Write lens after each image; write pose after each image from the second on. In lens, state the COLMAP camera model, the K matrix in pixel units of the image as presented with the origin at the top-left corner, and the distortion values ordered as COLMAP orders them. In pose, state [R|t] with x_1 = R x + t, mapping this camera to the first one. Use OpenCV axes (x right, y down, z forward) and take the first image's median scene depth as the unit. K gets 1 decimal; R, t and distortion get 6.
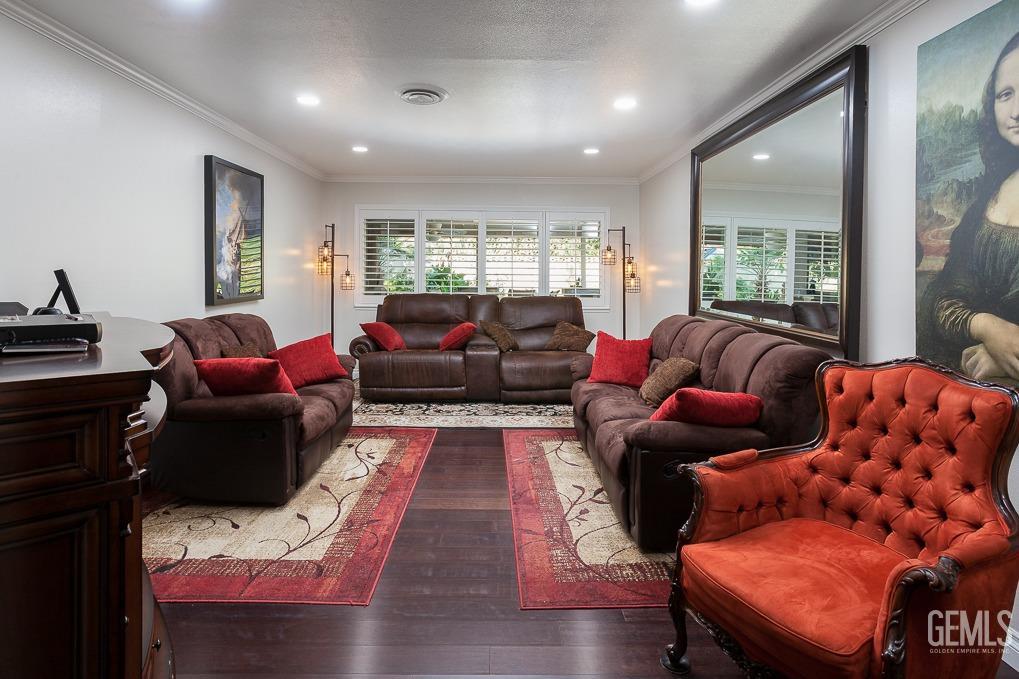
lens RADIAL K [[520.6, 0, 509.5], [0, 520.6, 339.5], [0, 0, 1]] dist [-0.000791, -0.000143]
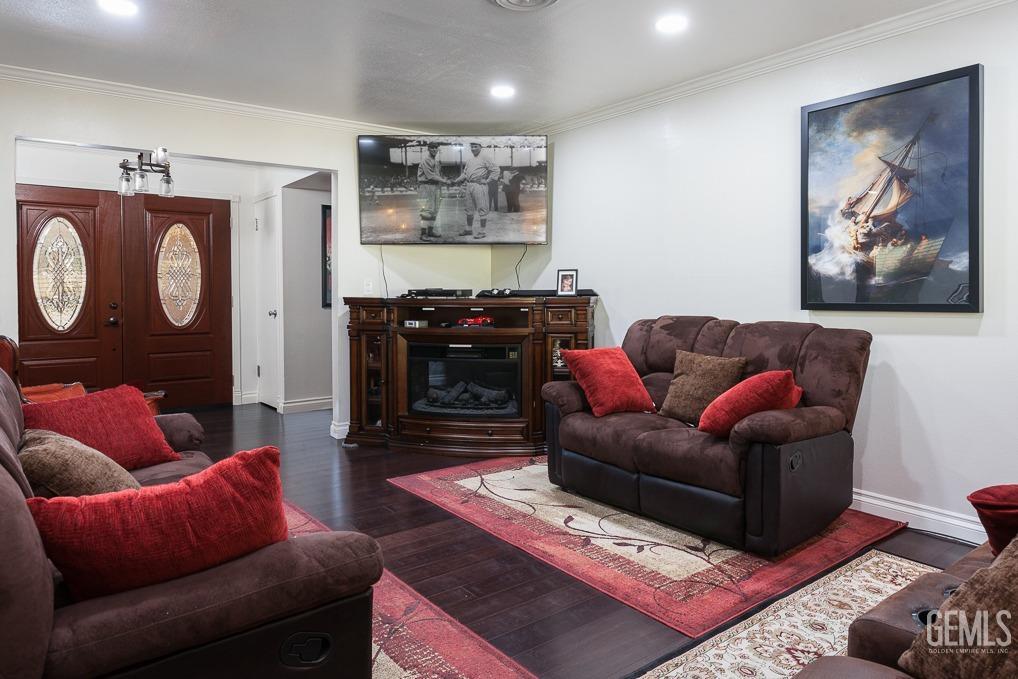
lens RADIAL K [[640.1, 0, 509.0], [0, 640.1, 339.5], [0, 0, 1]] dist [-0.002181, -0.001272]
pose [[-0.803662, 0.050797, -0.592914, 0.407215], [-0.069076, 0.981652, 0.177731, -0.205723], [0.591063, 0.183791, -0.785408, 1.936520]]
